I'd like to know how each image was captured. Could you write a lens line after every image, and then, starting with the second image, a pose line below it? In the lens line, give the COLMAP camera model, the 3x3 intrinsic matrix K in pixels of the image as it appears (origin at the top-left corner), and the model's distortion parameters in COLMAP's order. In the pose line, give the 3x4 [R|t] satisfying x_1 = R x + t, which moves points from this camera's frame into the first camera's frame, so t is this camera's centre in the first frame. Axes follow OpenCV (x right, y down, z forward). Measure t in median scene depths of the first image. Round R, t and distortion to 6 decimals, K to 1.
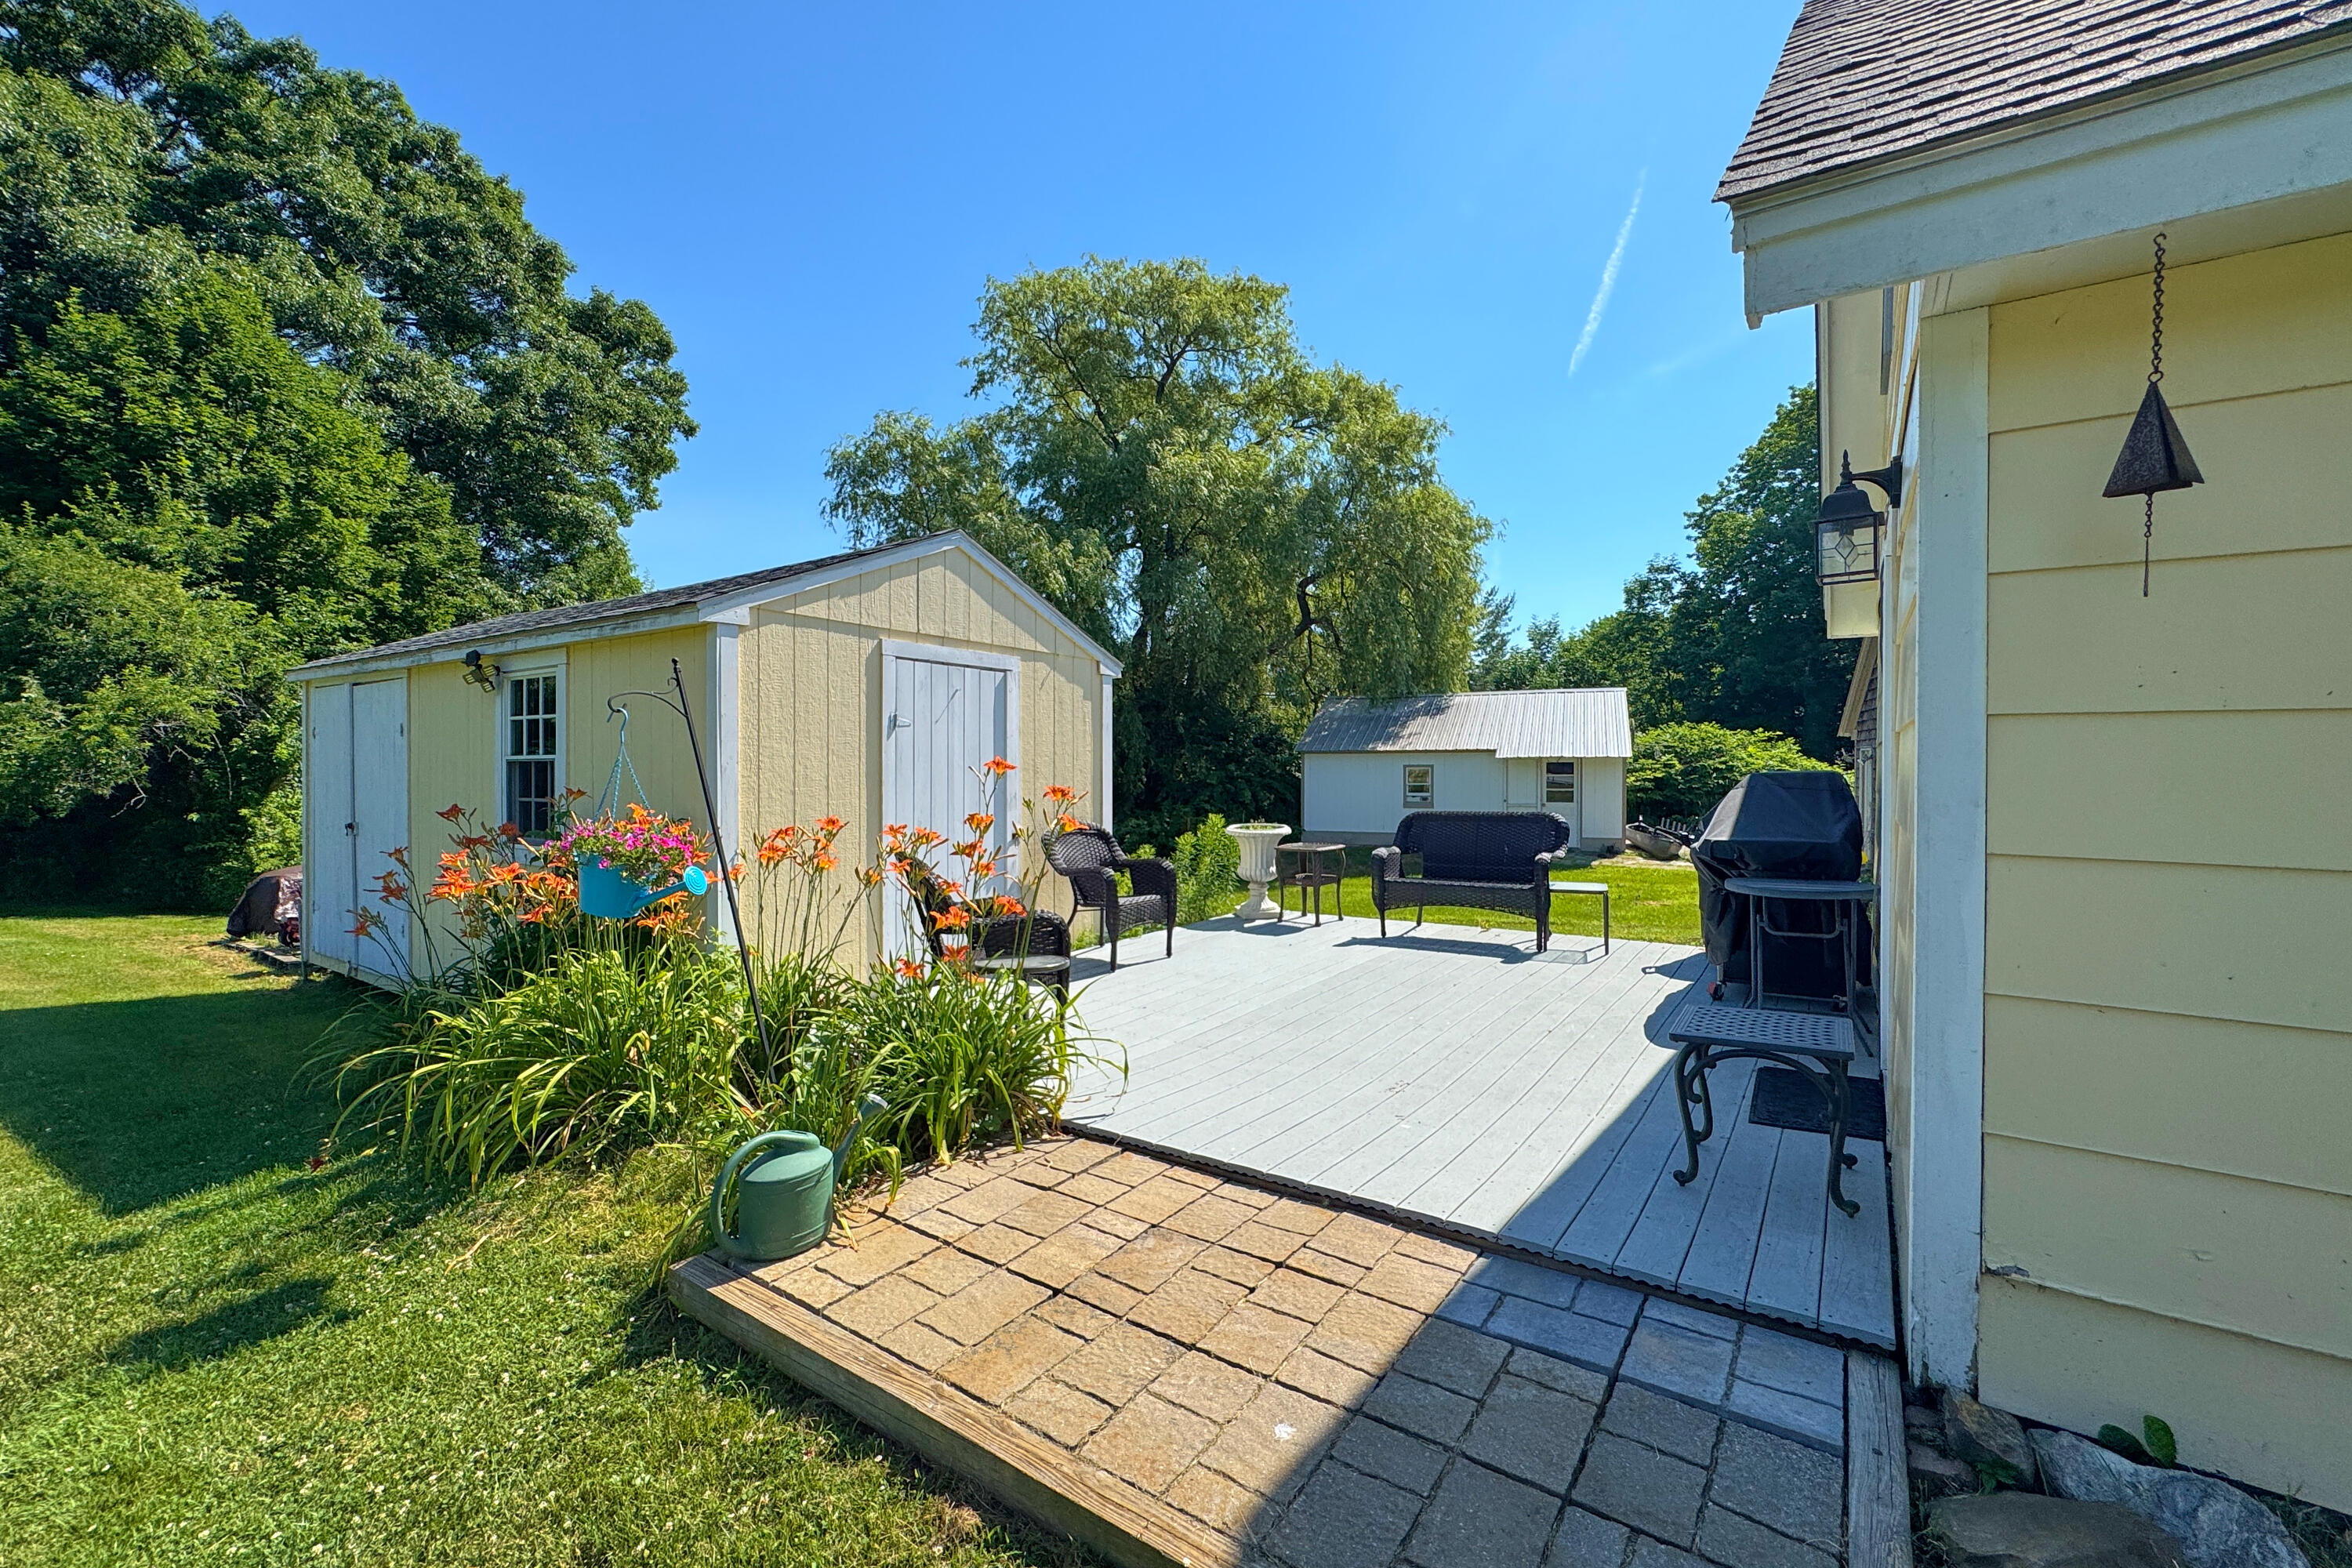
lens RADIAL K [[973.3, 0, 1176.0], [0, 973.3, 784.0], [0, 0, 1]] dist [-0.000400, -0.000027]
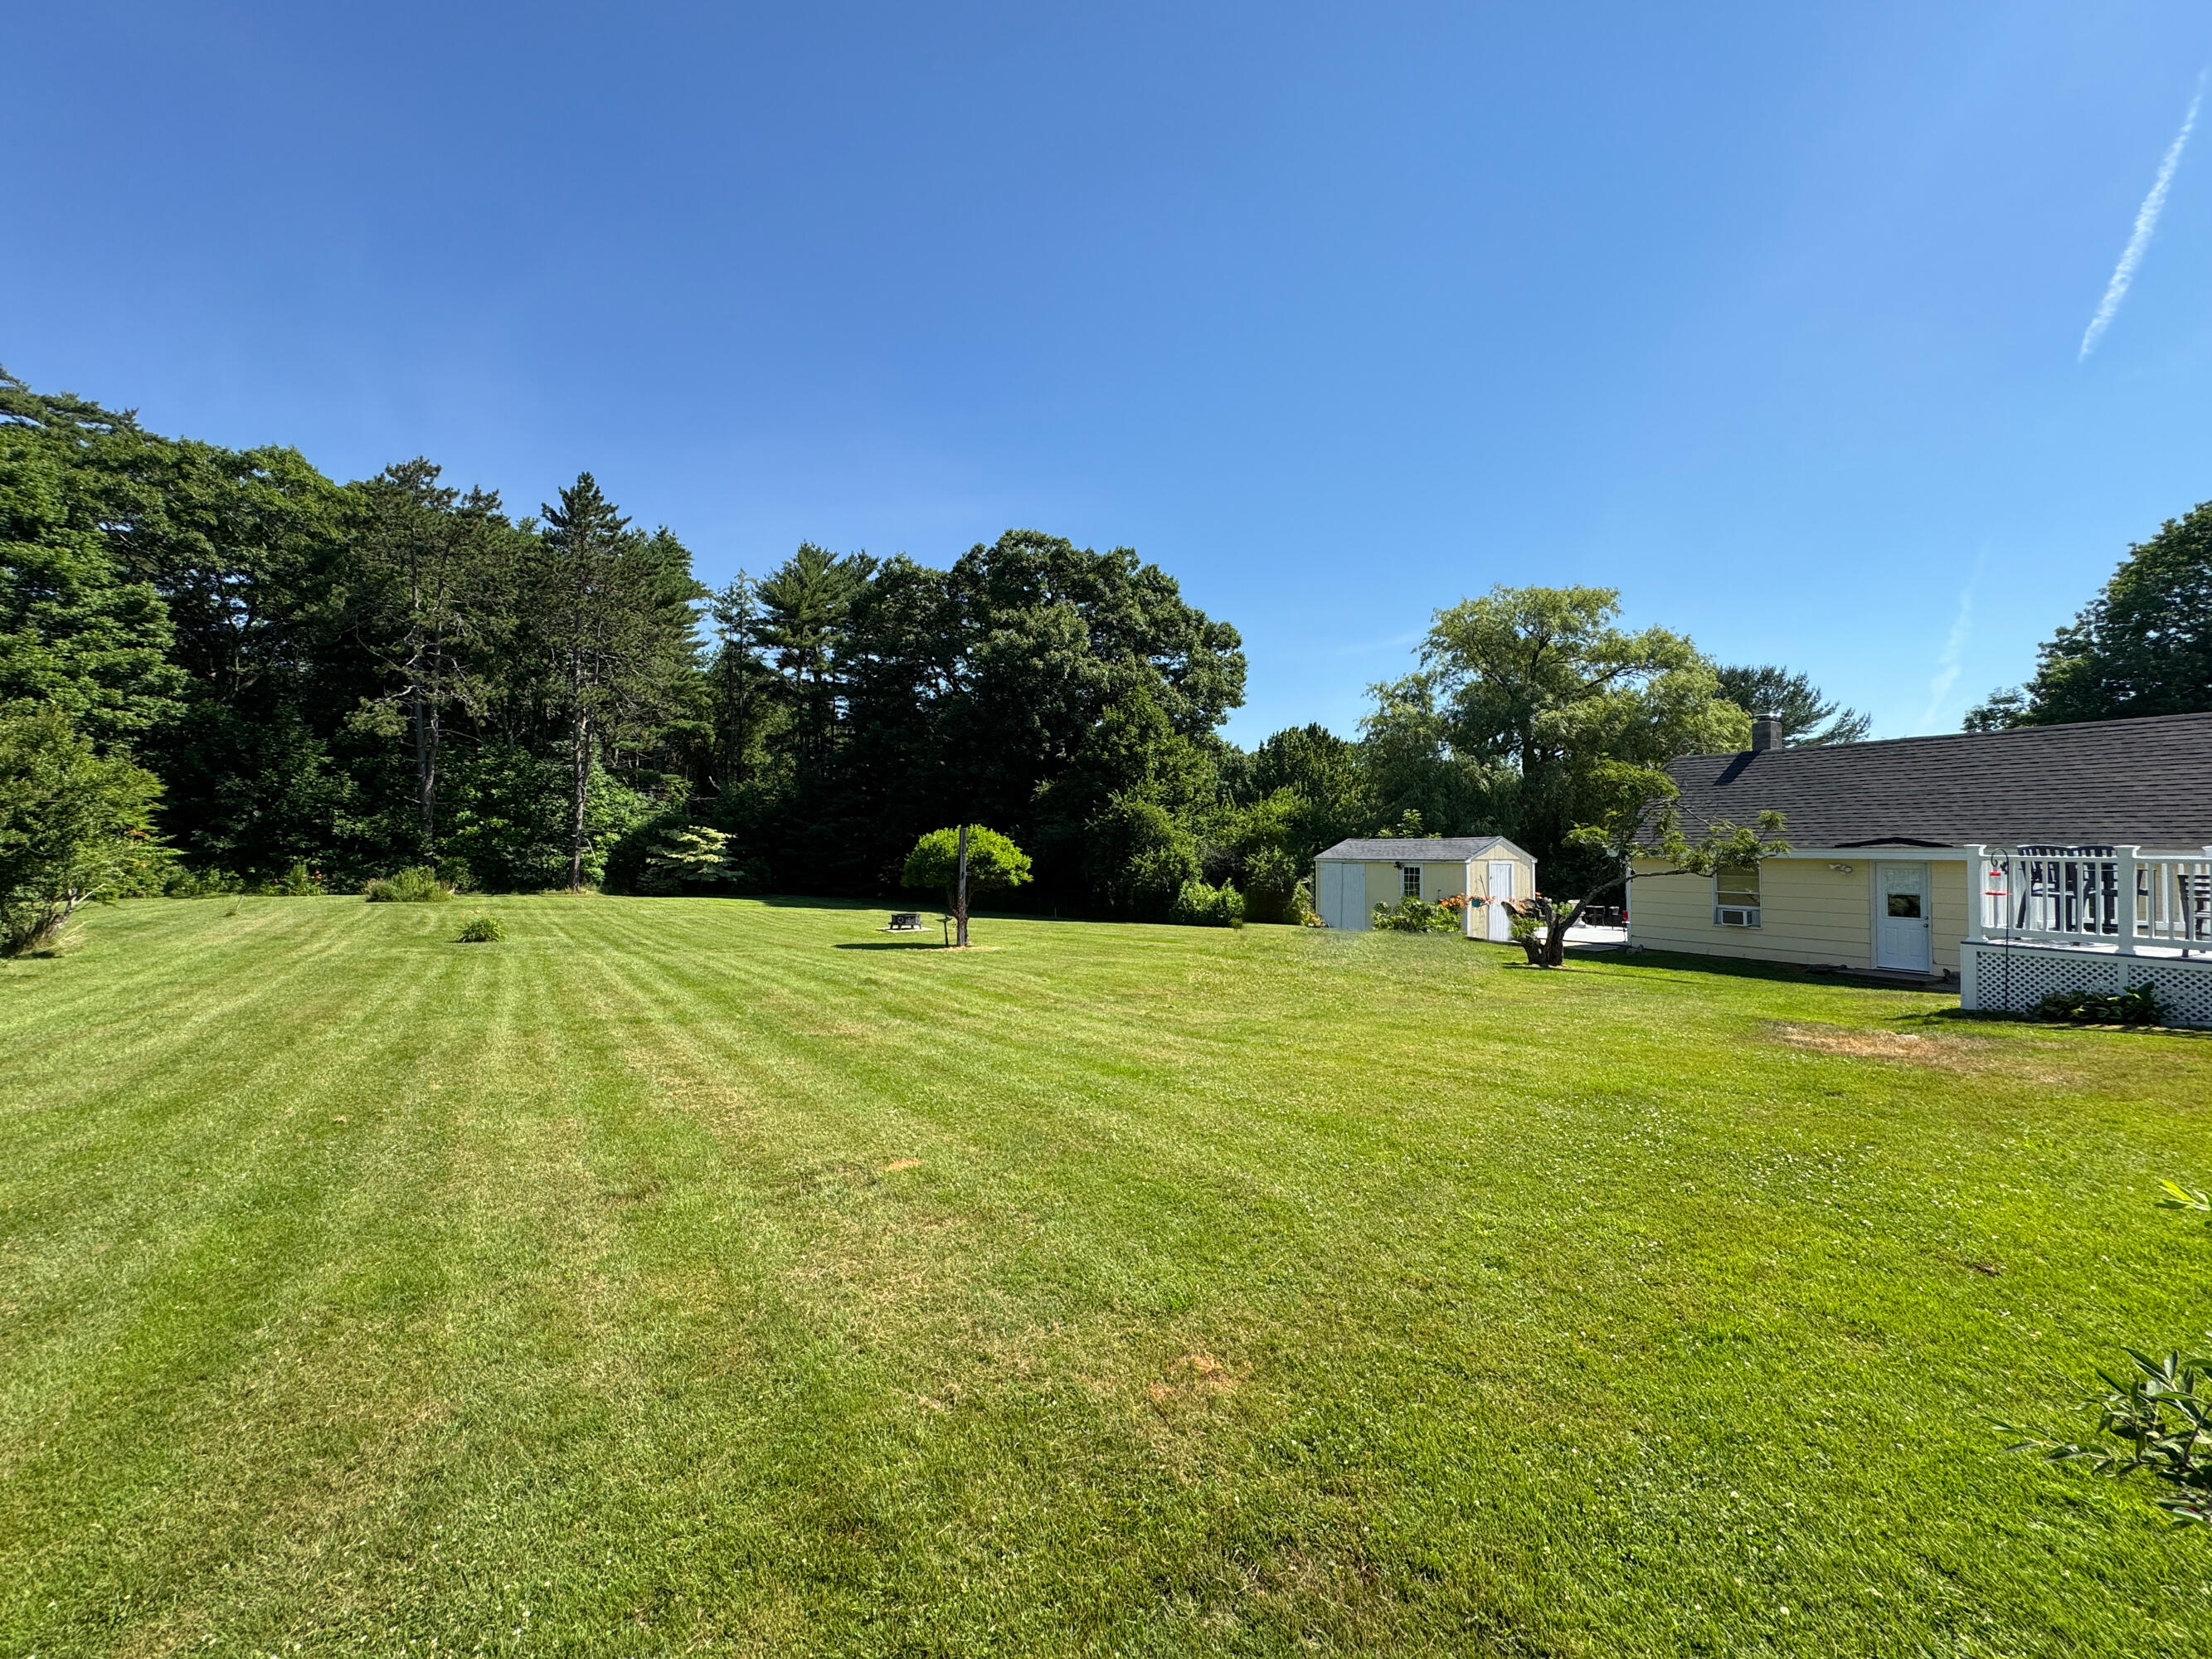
lens RADIAL K [[913.6, 0, 1106.0], [0, 913.6, 829.5], [0, 0, 1]] dist [0.001380, 0.000390]
pose [[0.904138, -0.013780, -0.427018, -0.015905], [-0.005830, 0.998989, -0.044580, -0.017603], [0.427201, 0.042796, 0.903143, -0.776277]]
